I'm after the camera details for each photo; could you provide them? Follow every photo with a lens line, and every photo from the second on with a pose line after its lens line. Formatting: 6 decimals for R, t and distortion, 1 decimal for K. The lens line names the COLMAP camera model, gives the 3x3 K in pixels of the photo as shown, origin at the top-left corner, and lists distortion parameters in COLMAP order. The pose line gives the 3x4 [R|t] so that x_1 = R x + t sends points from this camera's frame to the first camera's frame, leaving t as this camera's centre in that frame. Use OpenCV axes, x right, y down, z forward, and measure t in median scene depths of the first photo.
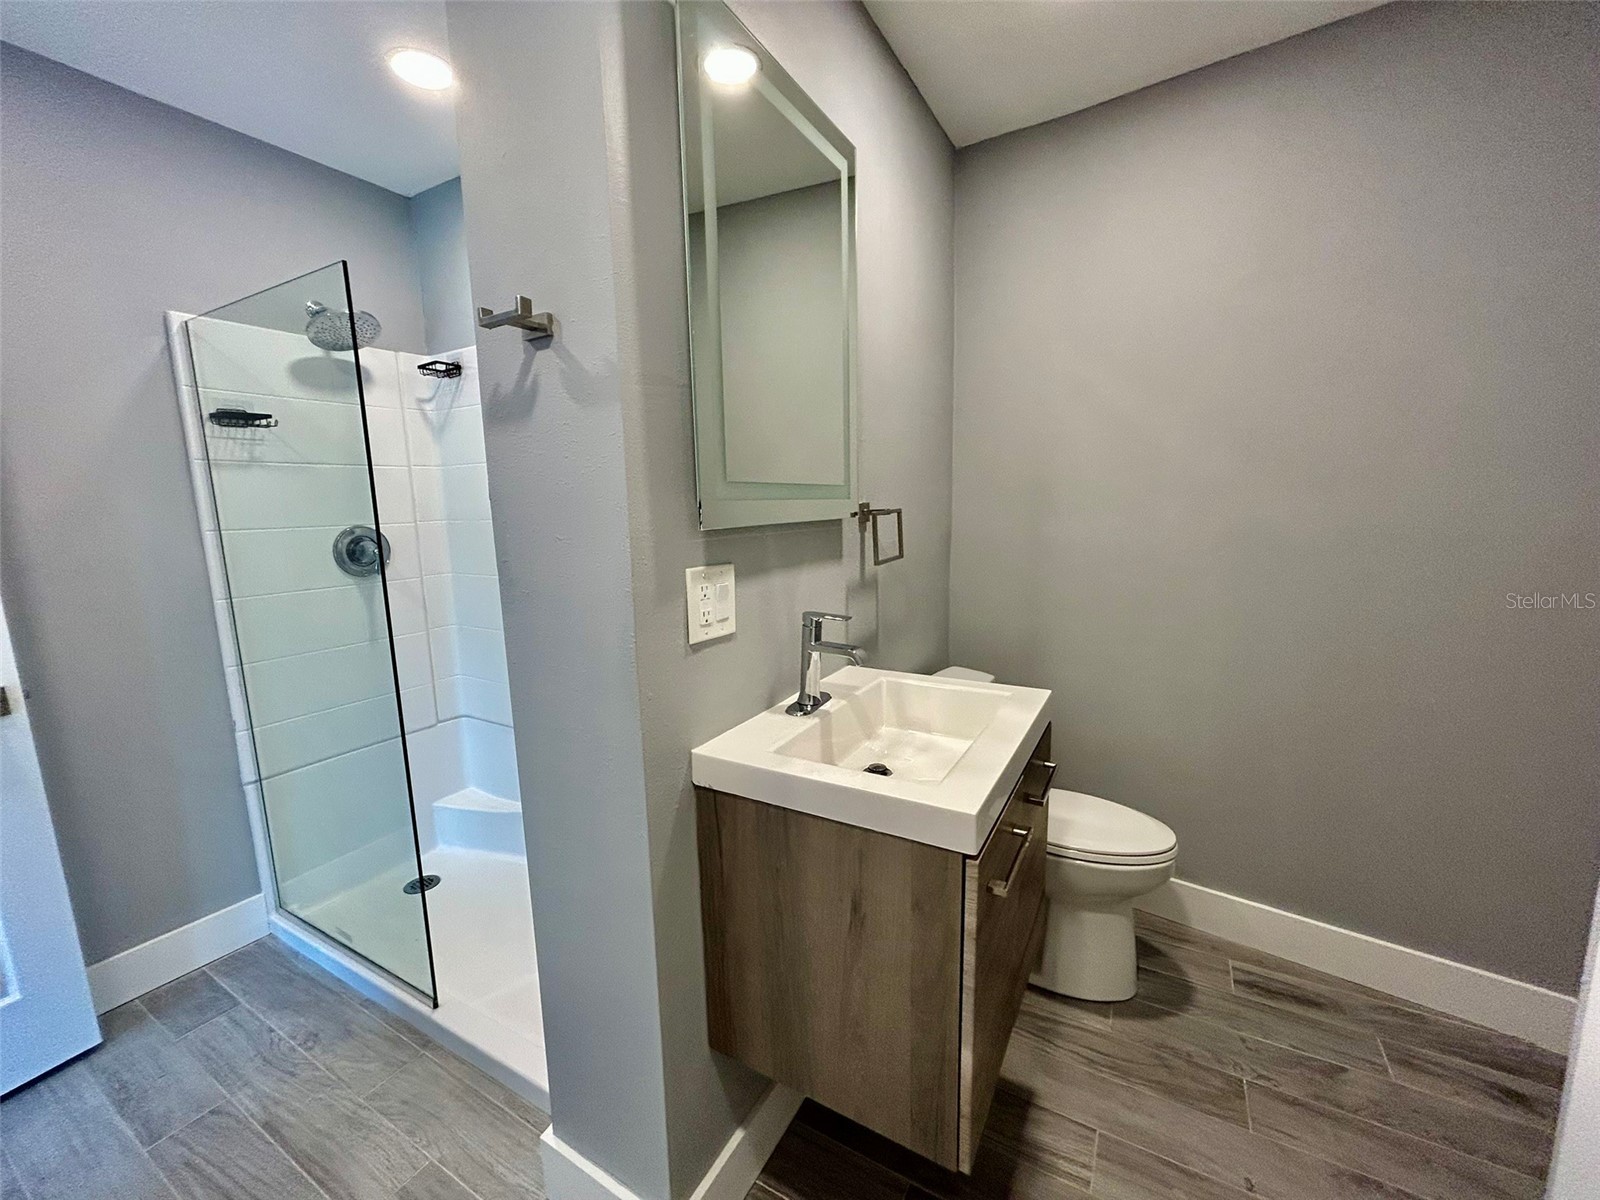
lens RADIAL K [[645.1, 0, 803.6], [0, 645.1, 599.0], [0, 0, 1]] dist [0.002963, -0.000039]
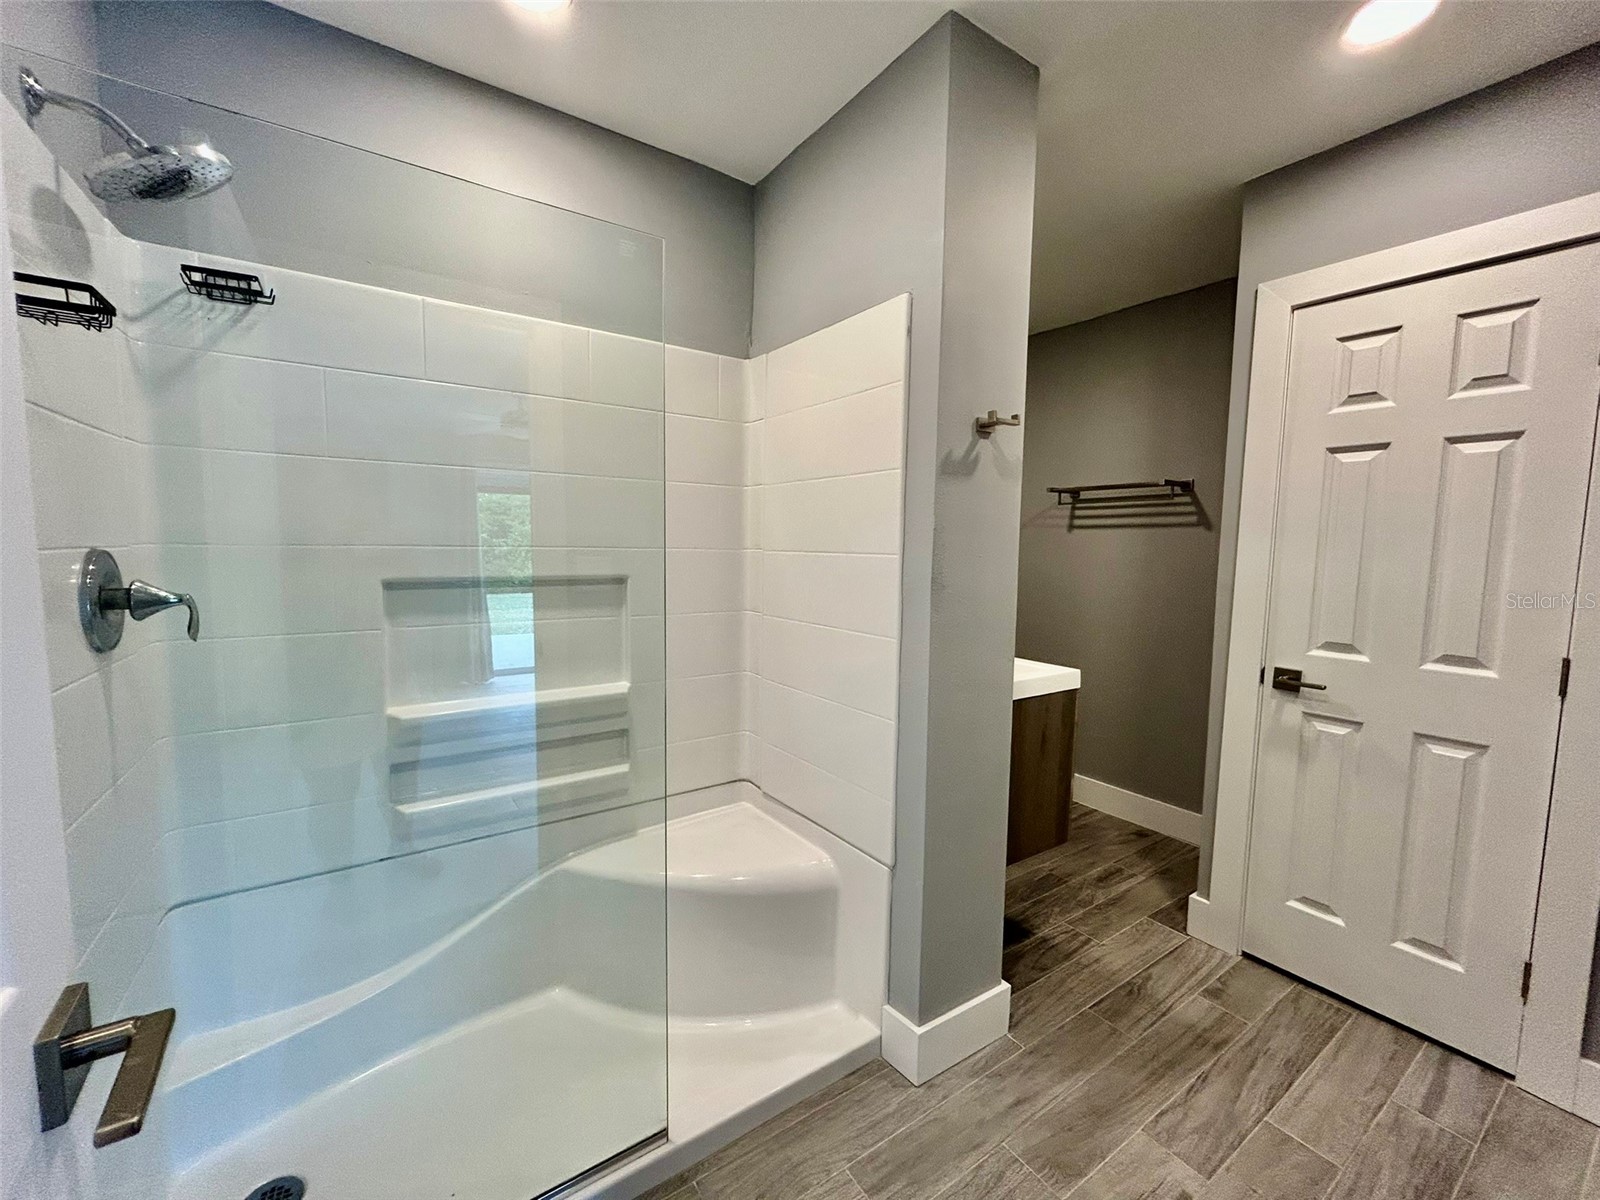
lens RADIAL K [[645.1, 0, 798.5], [0, 645.1, 591.5], [0, 0, 1]] dist [0.002963, -0.000039]
pose [[0.452039, -0.058725, 0.890063, -1.920980], [0.106231, 0.994273, 0.011649, -0.078066], [-0.885650, 0.089287, 0.455689, 0.679997]]
